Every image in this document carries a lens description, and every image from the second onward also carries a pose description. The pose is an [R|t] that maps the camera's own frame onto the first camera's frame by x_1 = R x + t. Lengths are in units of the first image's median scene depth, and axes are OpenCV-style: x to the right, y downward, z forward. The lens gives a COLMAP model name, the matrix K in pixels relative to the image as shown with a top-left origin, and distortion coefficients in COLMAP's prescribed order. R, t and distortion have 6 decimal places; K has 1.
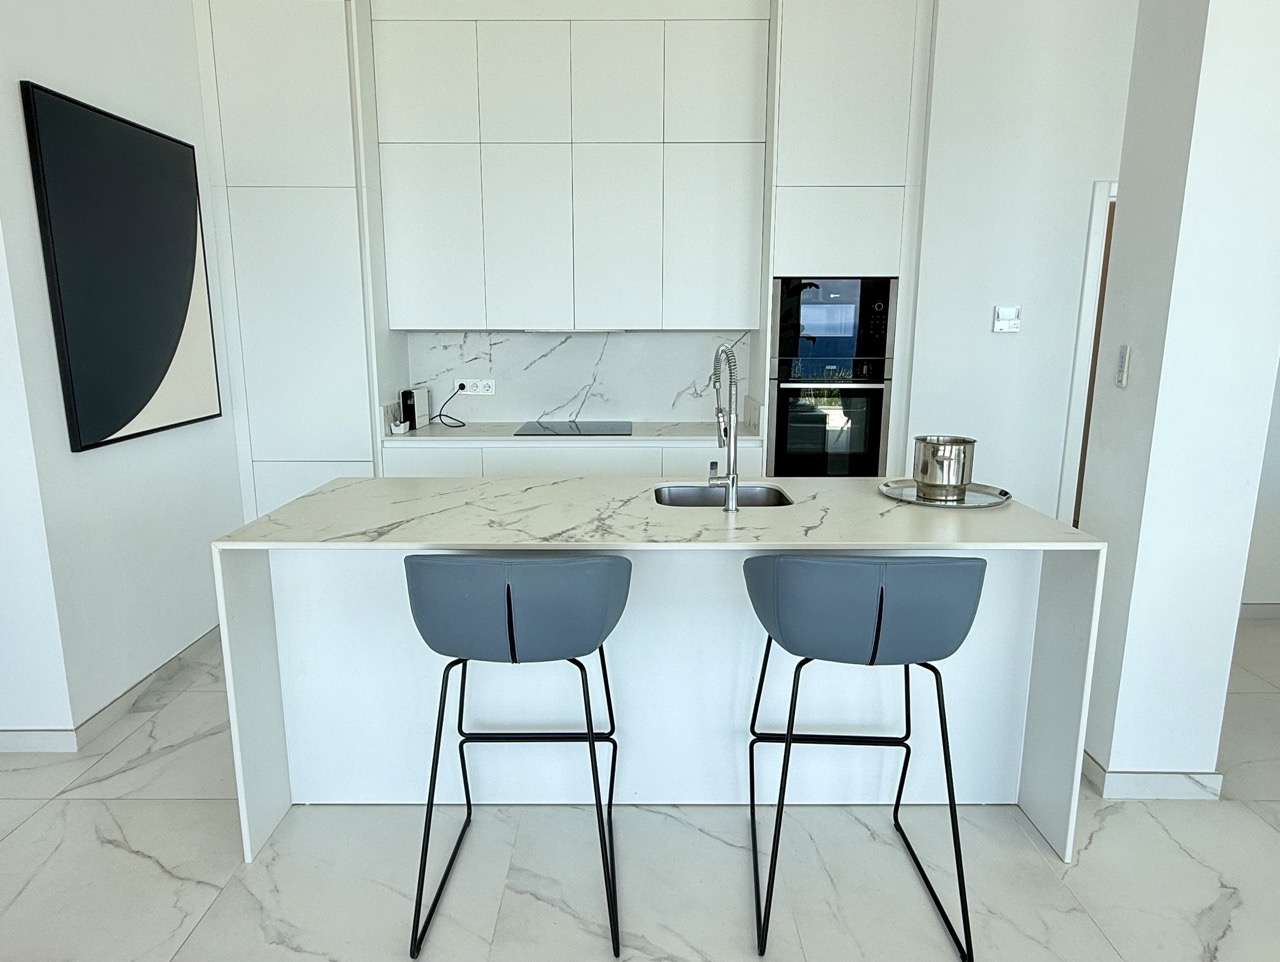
lens RADIAL K [[786.0, 0, 634.1], [0, 786.0, 490.6], [0, 0, 1]] dist [-0.007902, 0.002810]
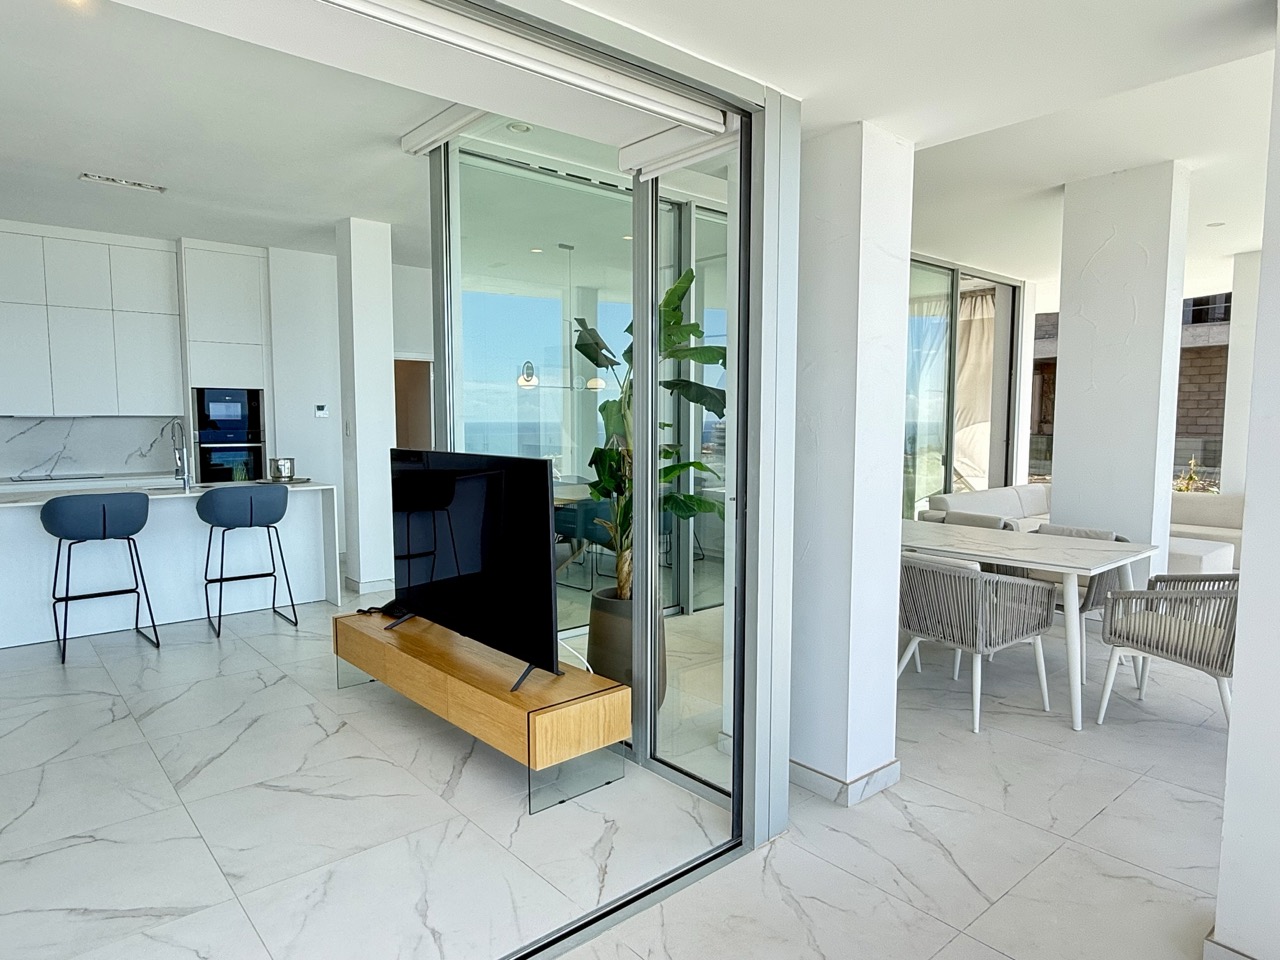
lens RADIAL K [[786.0, 0, 652.2], [0, 786.0, 493.3], [0, 0, 1]] dist [-0.007902, 0.002810]
pose [[0.756355, -0.064523, 0.650972, -0.220652], [0.129297, 0.990237, -0.052078, 0.210984], [-0.641256, 0.123558, 0.757313, -1.067165]]
